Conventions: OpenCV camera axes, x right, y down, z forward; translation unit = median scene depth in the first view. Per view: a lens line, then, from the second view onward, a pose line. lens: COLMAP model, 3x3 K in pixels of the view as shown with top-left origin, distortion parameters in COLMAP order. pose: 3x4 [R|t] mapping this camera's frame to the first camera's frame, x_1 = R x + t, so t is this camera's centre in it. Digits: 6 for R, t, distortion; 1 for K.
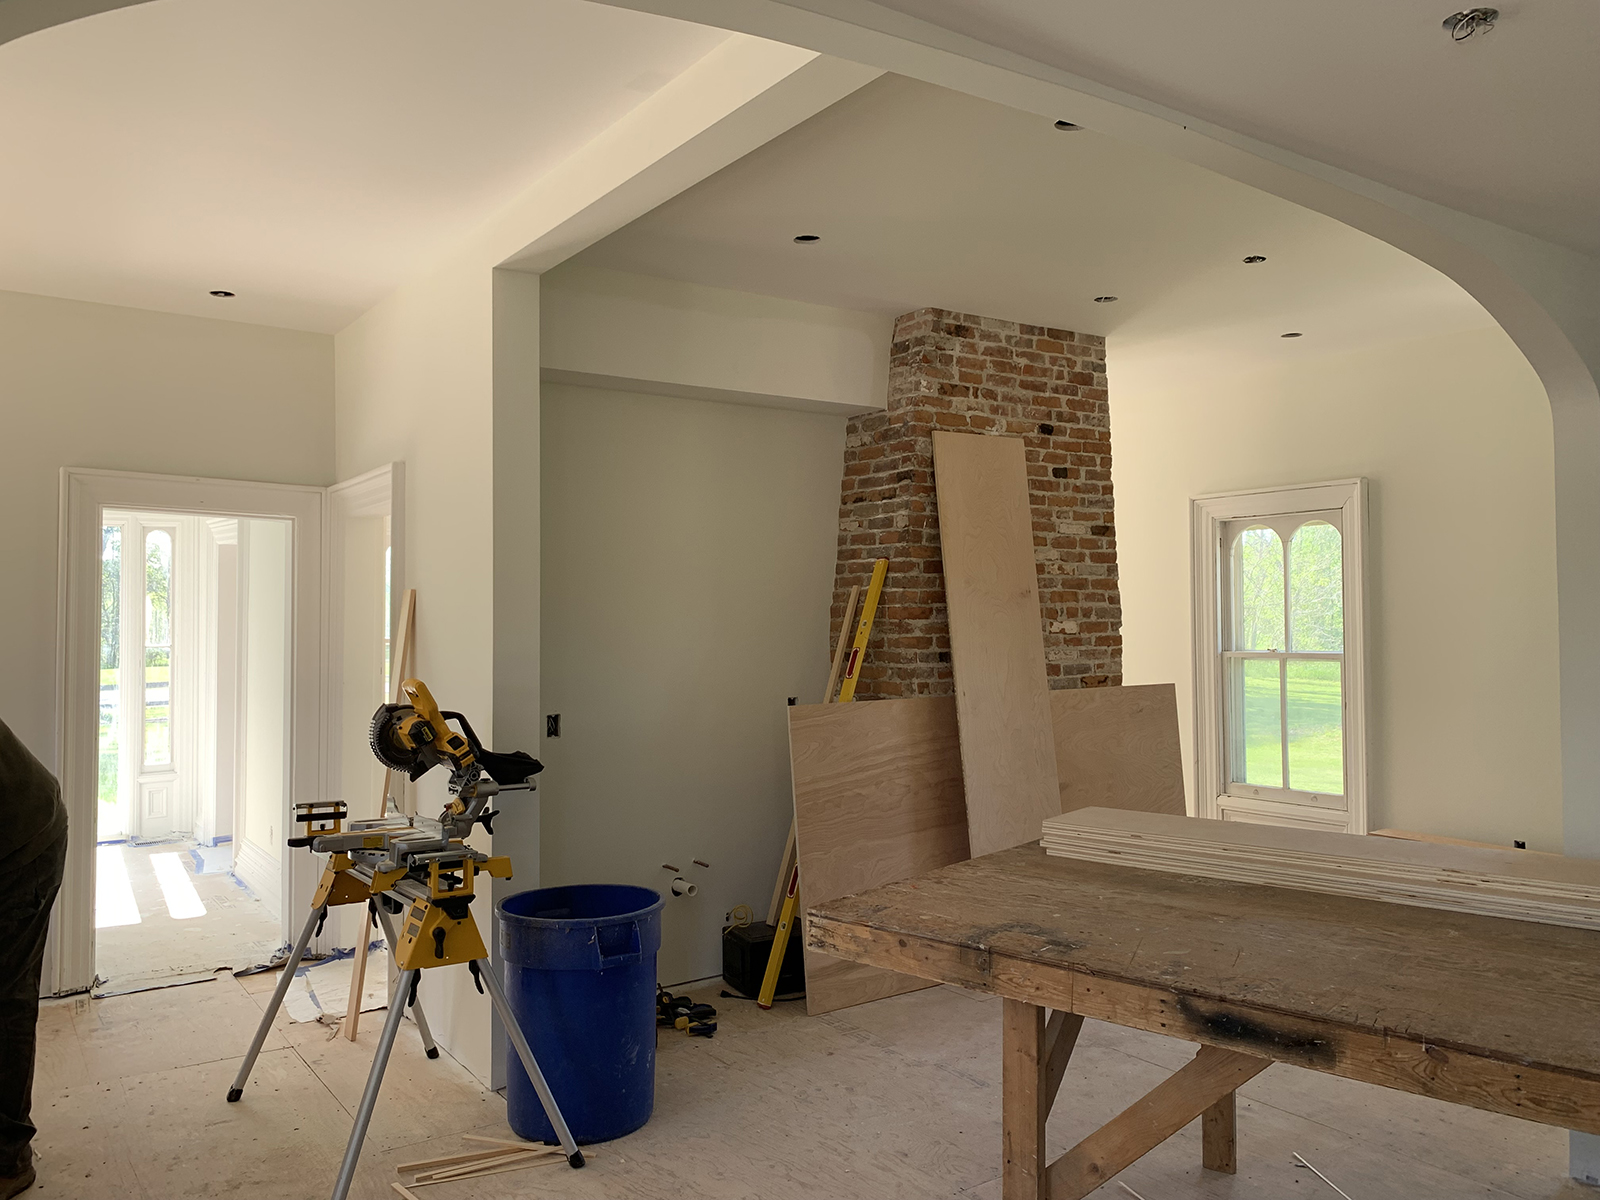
lens RADIAL K [[1203.1, 0, 800.0], [0, 1203.1, 600.0], [0, 0, 1]] dist [0.165479, -0.422388]
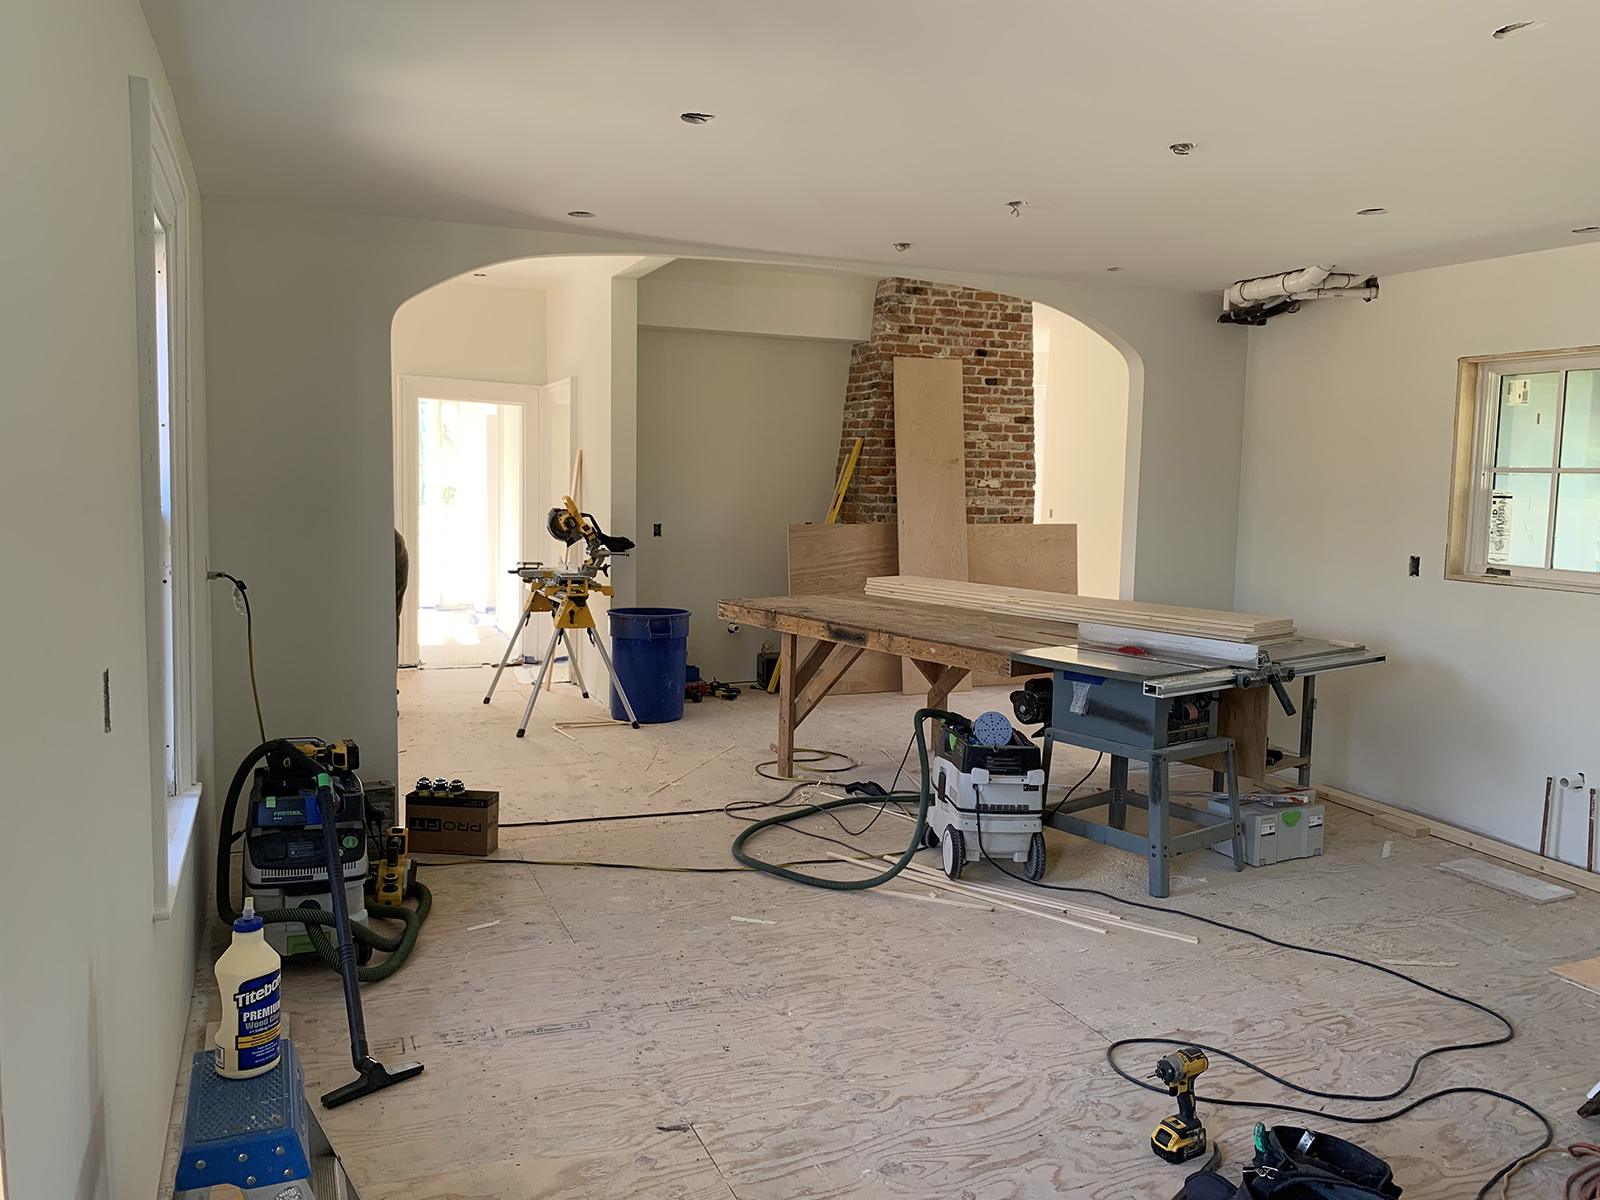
lens RADIAL K [[1203.1, 0, 800.0], [0, 1203.1, 600.0], [0, 0, 1]] dist [0.165479, -0.422388]
pose [[0.977586, 0.047473, -0.205115, 0.315754], [-0.023893, 0.992968, 0.115943, -0.003368], [0.209177, -0.108443, 0.971846, -0.582396]]
